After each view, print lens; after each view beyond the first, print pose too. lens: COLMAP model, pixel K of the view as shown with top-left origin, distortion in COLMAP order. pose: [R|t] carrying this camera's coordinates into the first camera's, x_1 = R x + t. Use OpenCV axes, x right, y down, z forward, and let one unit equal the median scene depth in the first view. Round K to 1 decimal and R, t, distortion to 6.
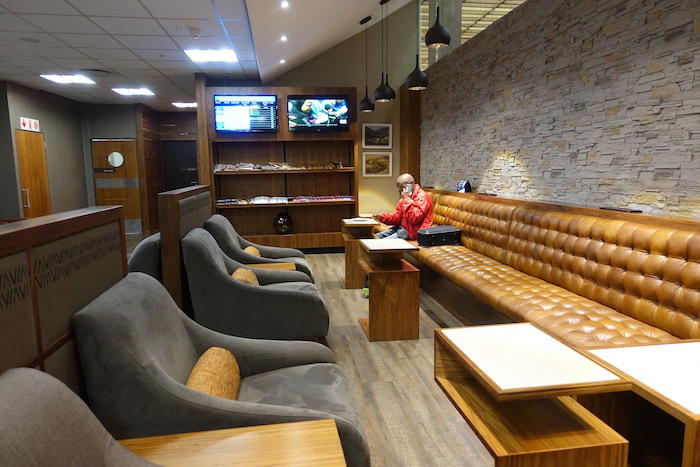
lens RADIAL K [[480.7, 0, 352.2], [0, 480.7, 233.5], [0, 0, 1]] dist [-0.002153, 0.000558]
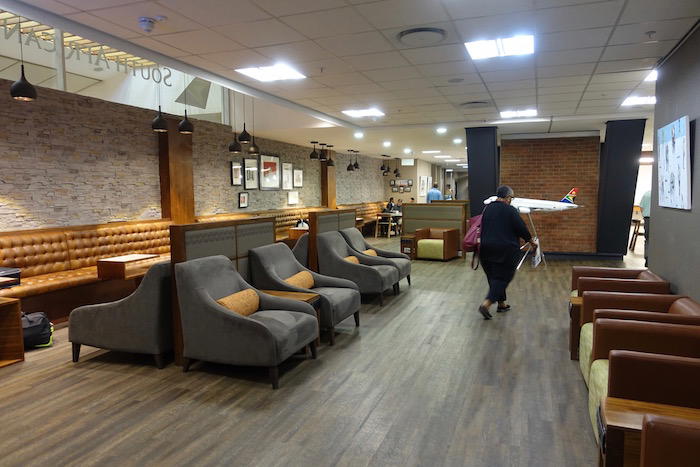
lens RADIAL K [[480.7, 0, 353.7], [0, 480.7, 232.8], [0, 0, 1]] dist [-0.002153, 0.000558]
pose [[-0.879130, -0.017935, 0.476245, -0.649453], [0.085426, 0.977177, 0.194493, -0.147607], [-0.468864, 0.211668, -0.857533, 1.040310]]
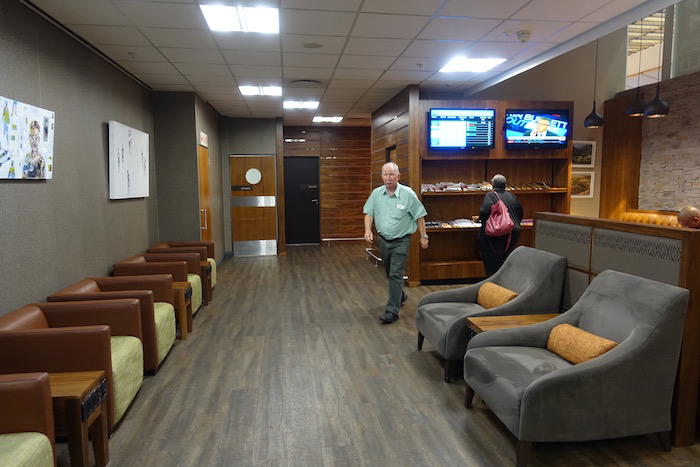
lens RADIAL K [[480.7, 0, 346.8], [0, 480.7, 231.2], [0, 0, 1]] dist [-0.002153, 0.000558]
pose [[0.999956, 0.006903, -0.006406, -0.428835], [-0.007118, 0.999388, -0.034259, -0.022506], [0.006166, 0.034303, 0.999392, 0.091692]]
